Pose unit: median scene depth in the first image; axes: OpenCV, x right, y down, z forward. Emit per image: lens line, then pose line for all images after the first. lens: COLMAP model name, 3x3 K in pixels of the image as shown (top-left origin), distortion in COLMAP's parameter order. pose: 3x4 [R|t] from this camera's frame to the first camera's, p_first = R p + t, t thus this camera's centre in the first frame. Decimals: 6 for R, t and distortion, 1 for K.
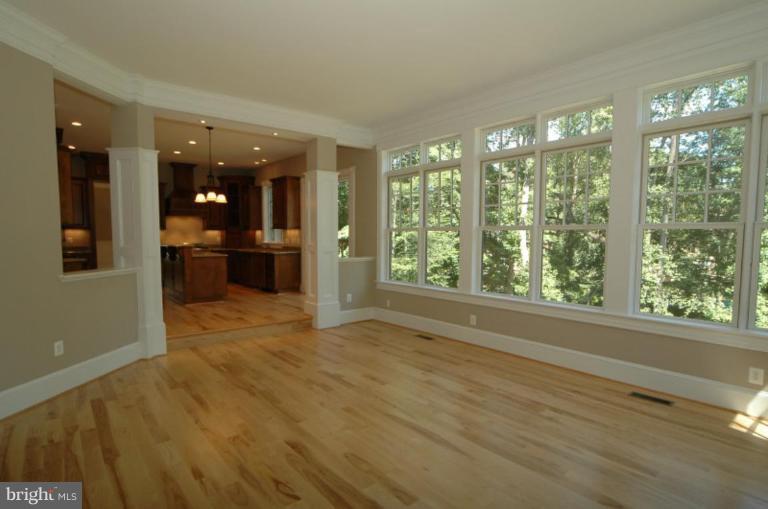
lens RADIAL K [[405.3, 0, 386.2], [0, 405.3, 261.1], [0, 0, 1]] dist [0.002603, 0.000803]
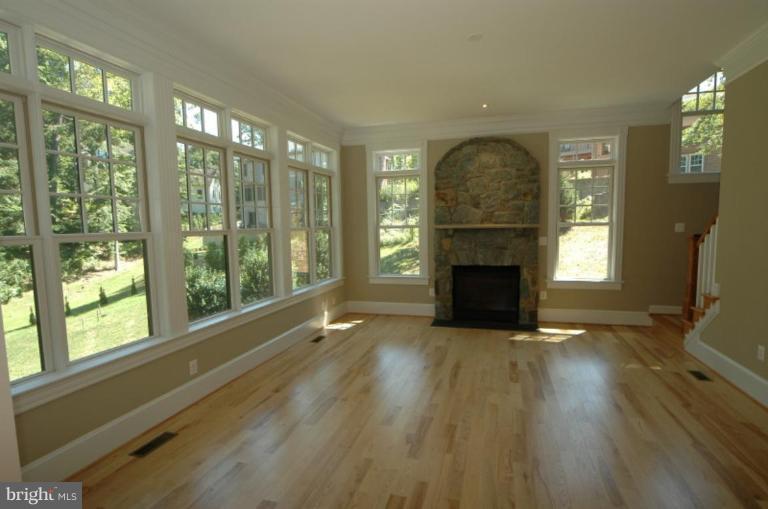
lens RADIAL K [[405.3, 0, 386.2], [0, 405.3, 261.1], [0, 0, 1]] dist [0.002603, 0.000803]
pose [[-0.514625, -0.087036, 0.852987, -0.654663], [0.069522, 0.987323, 0.142687, -0.136356], [-0.854592, 0.132731, -0.502050, 1.277913]]
